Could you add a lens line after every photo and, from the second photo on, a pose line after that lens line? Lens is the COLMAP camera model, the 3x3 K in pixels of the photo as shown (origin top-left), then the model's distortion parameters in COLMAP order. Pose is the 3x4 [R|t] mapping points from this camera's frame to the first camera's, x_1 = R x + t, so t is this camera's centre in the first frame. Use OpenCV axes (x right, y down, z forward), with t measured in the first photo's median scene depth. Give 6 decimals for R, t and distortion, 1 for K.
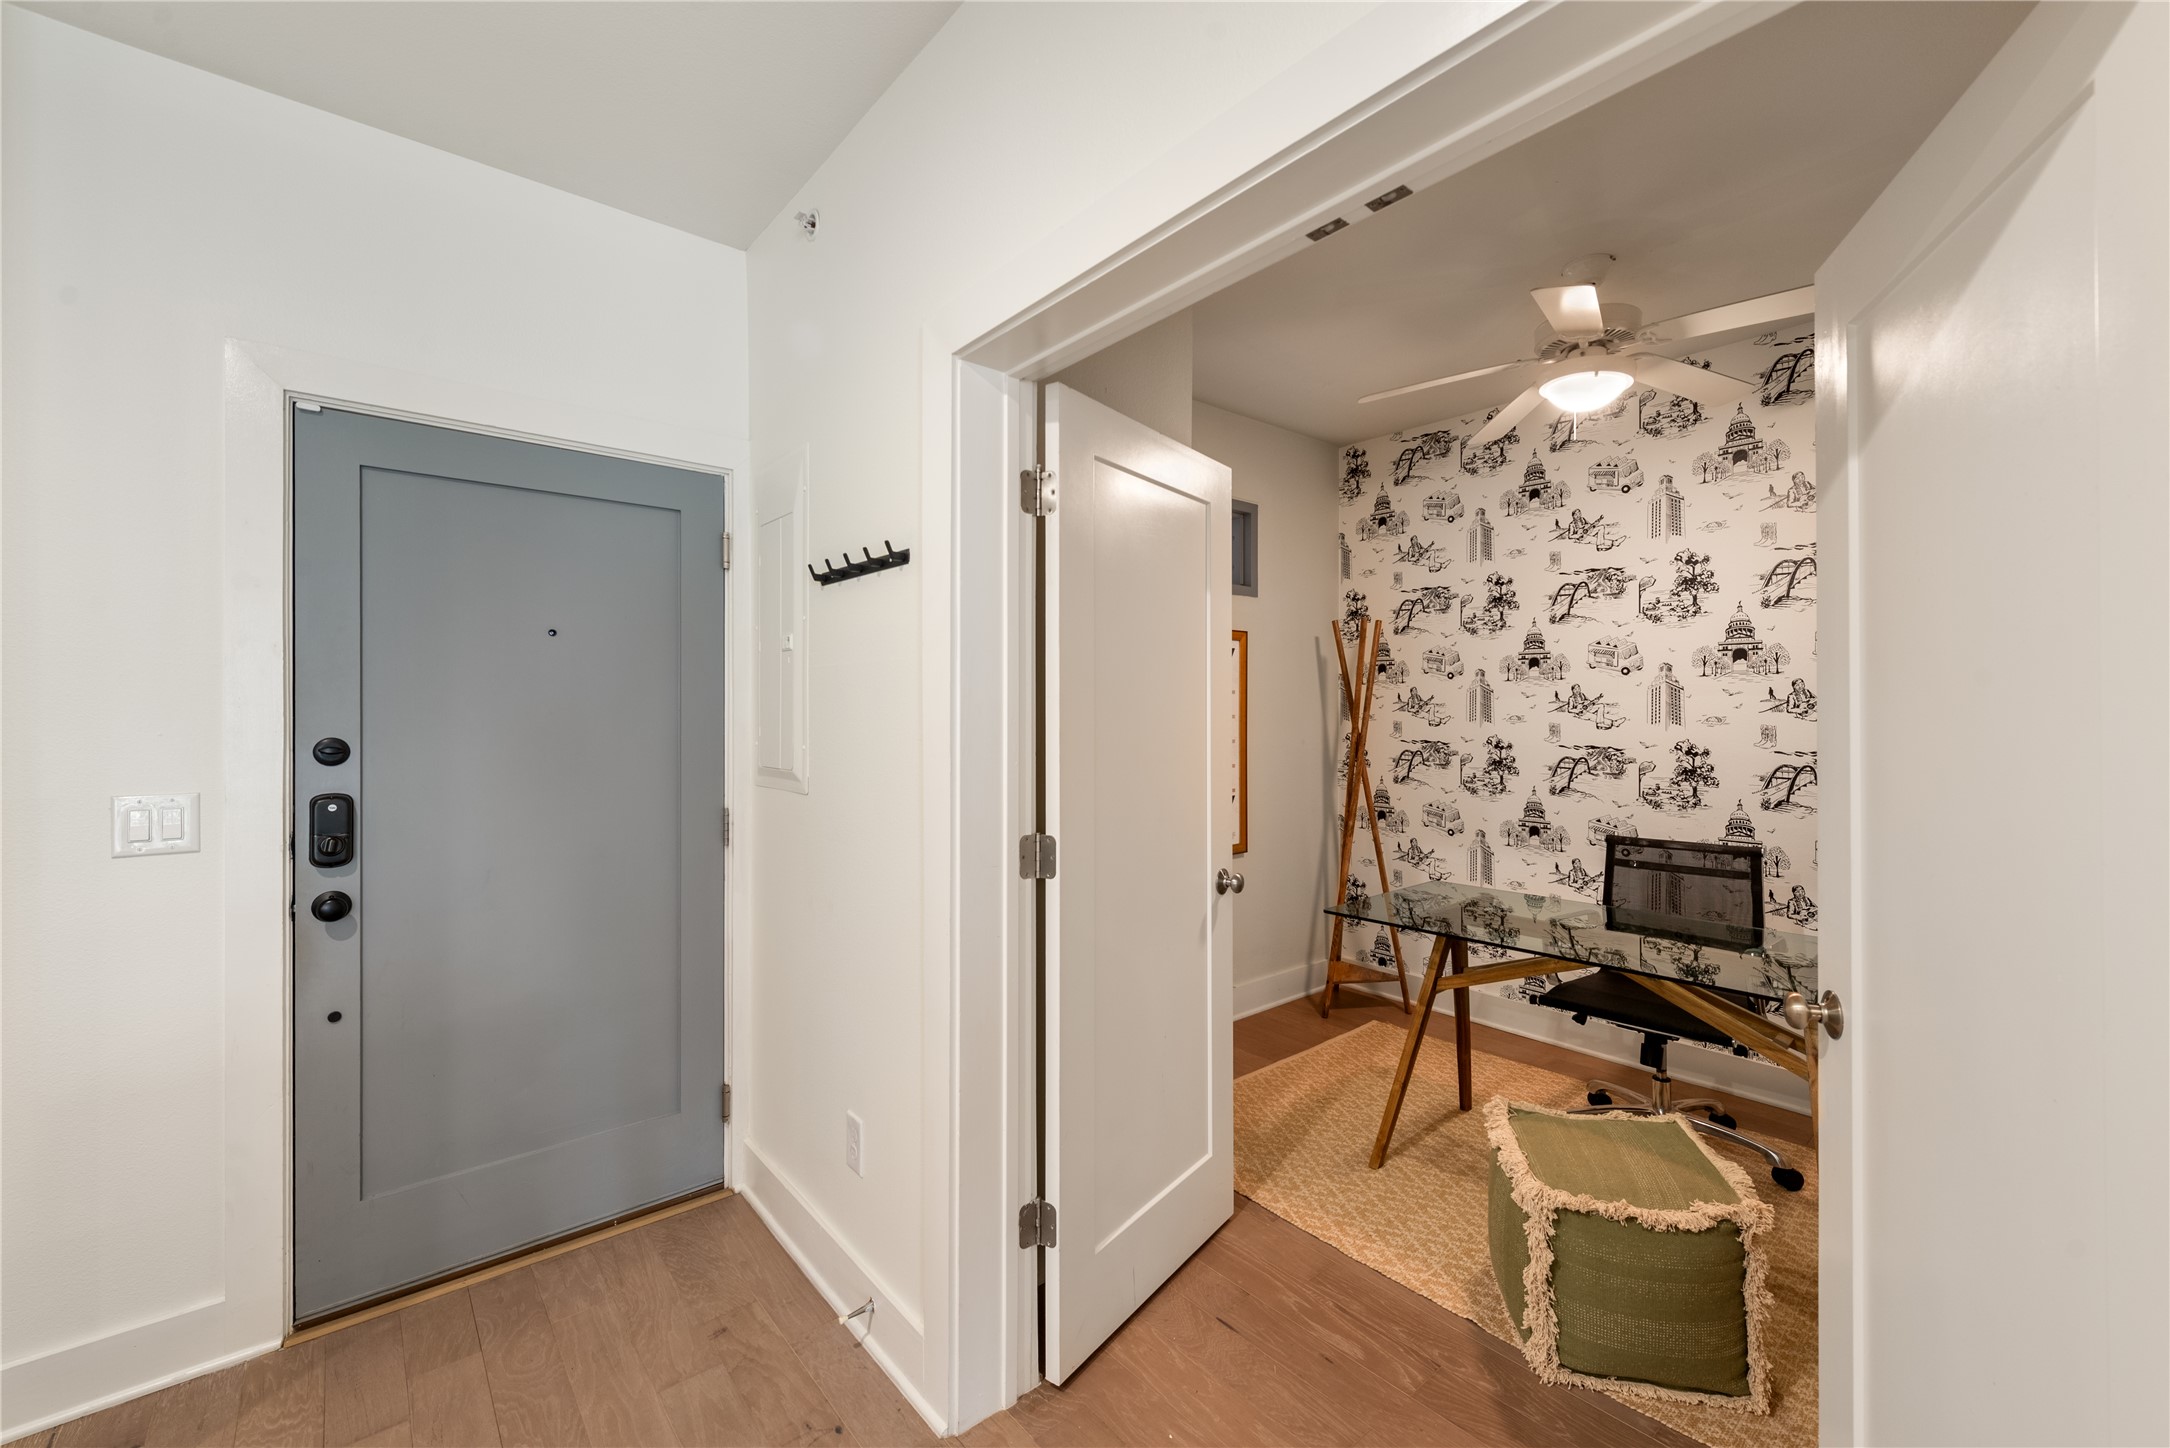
lens RADIAL K [[867.6, 0, 1097.7], [0, 867.6, 717.3], [0, 0, 1]] dist [0.013005, -0.004238]
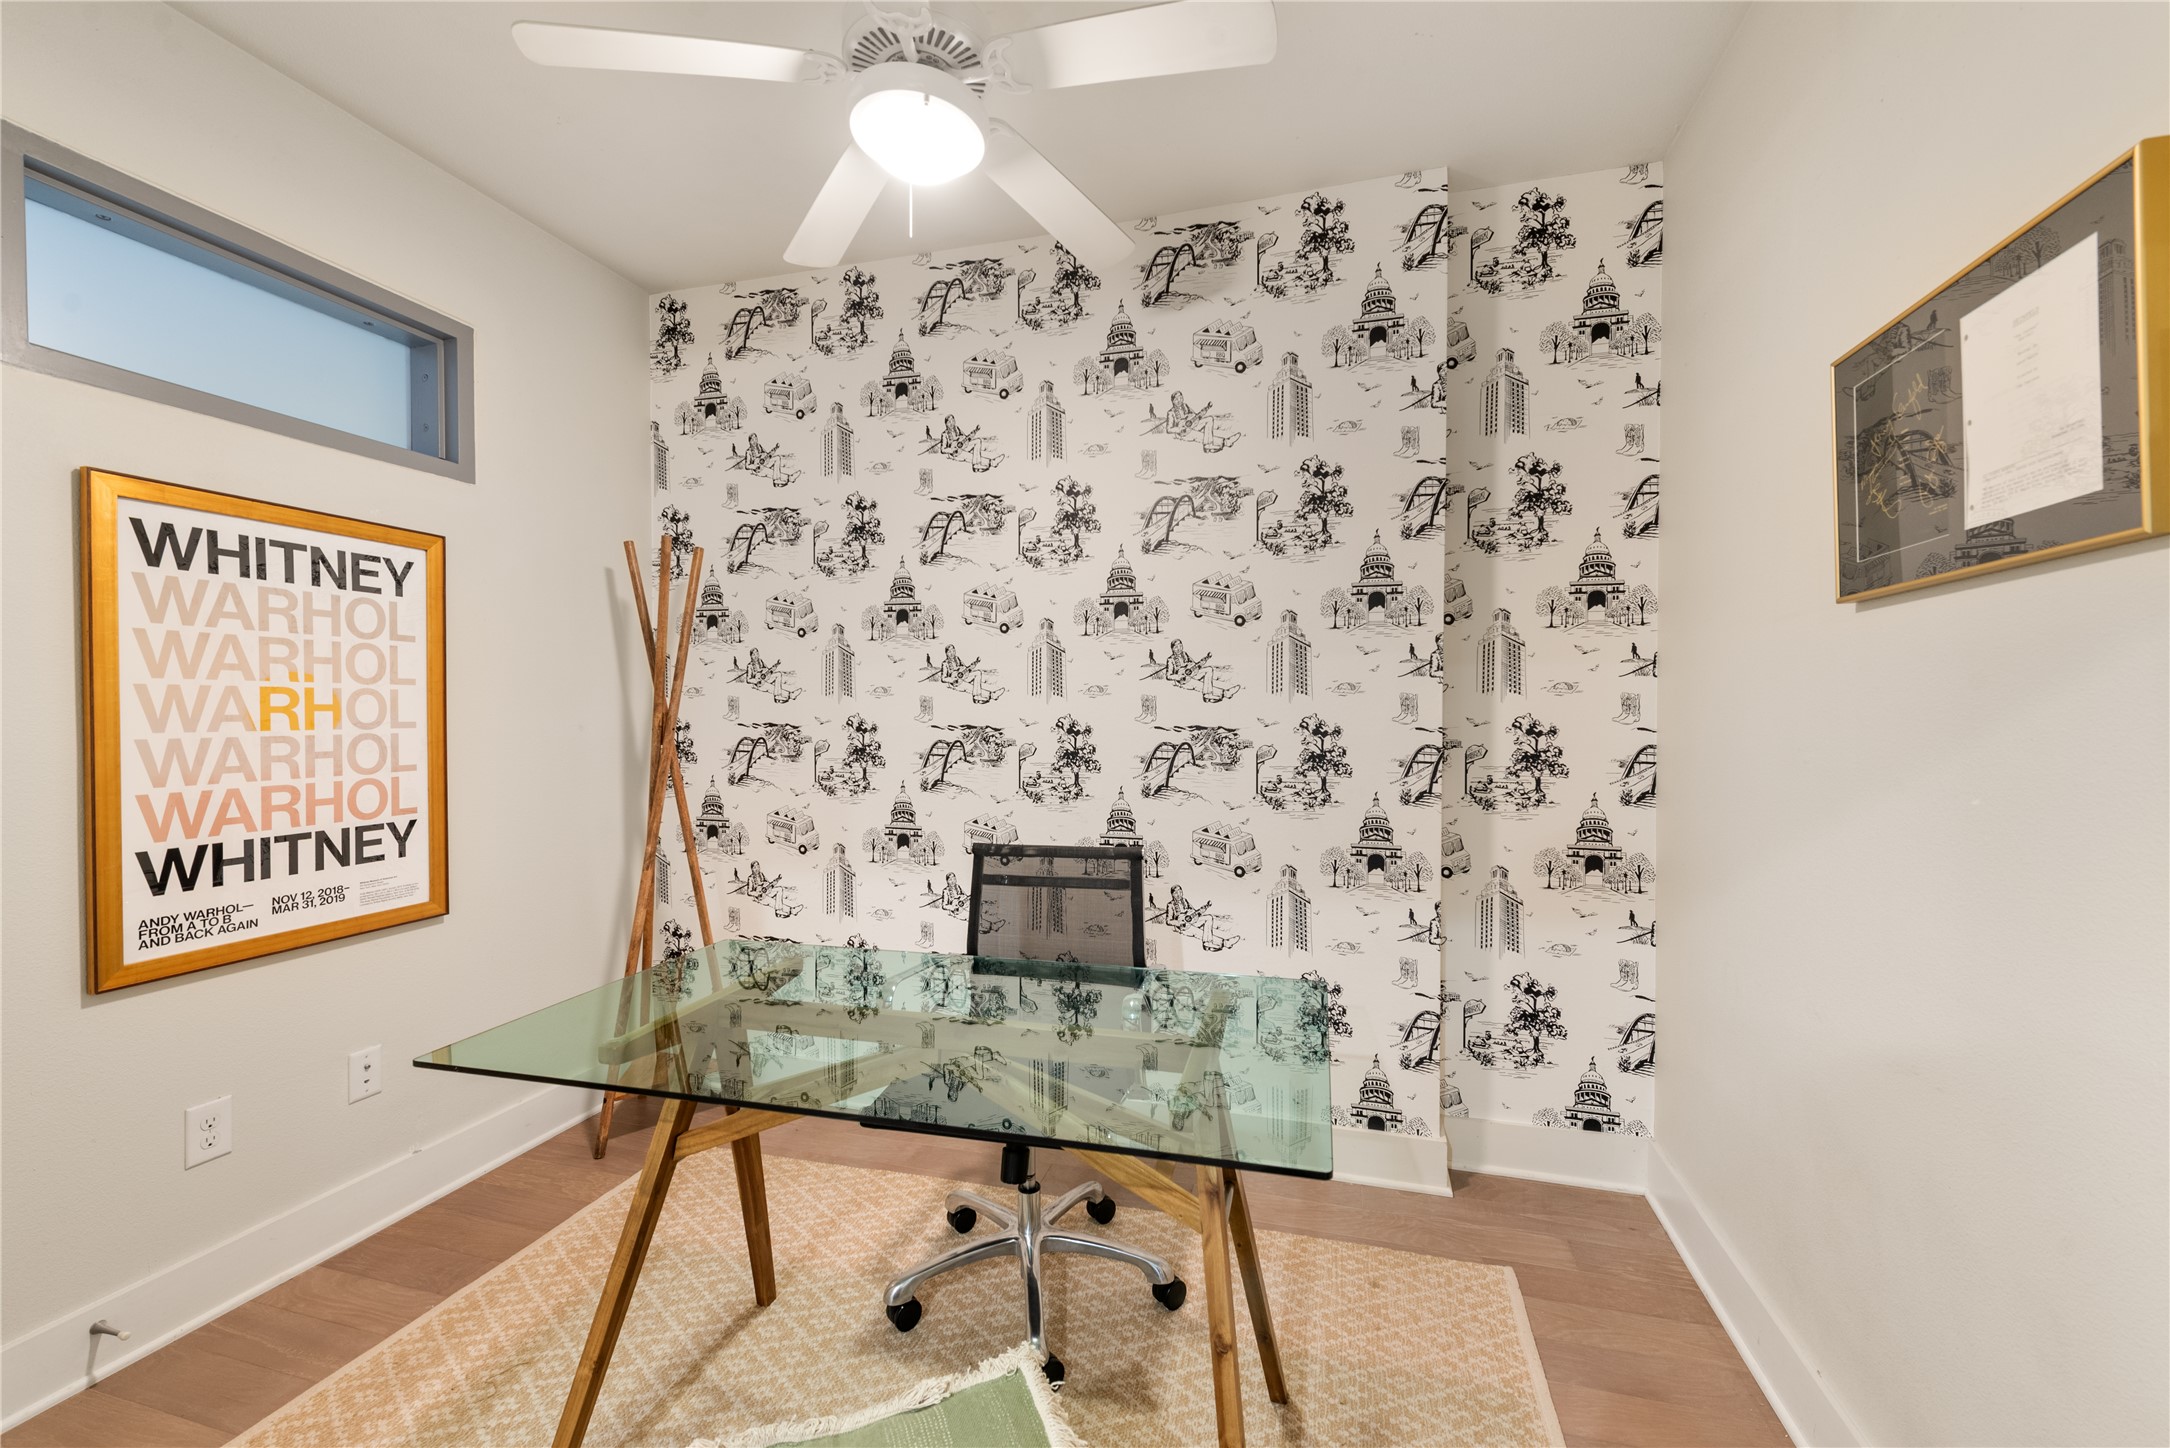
lens RADIAL K [[867.6, 0, 1097.7], [0, 867.6, 717.3], [0, 0, 1]] dist [0.013005, -0.004238]
pose [[0.826373, 0.001262, 0.563122, 0.210189], [0.000648, 0.999995, -0.003193, 0.025921], [-0.563123, 0.003003, 0.826367, 0.275281]]
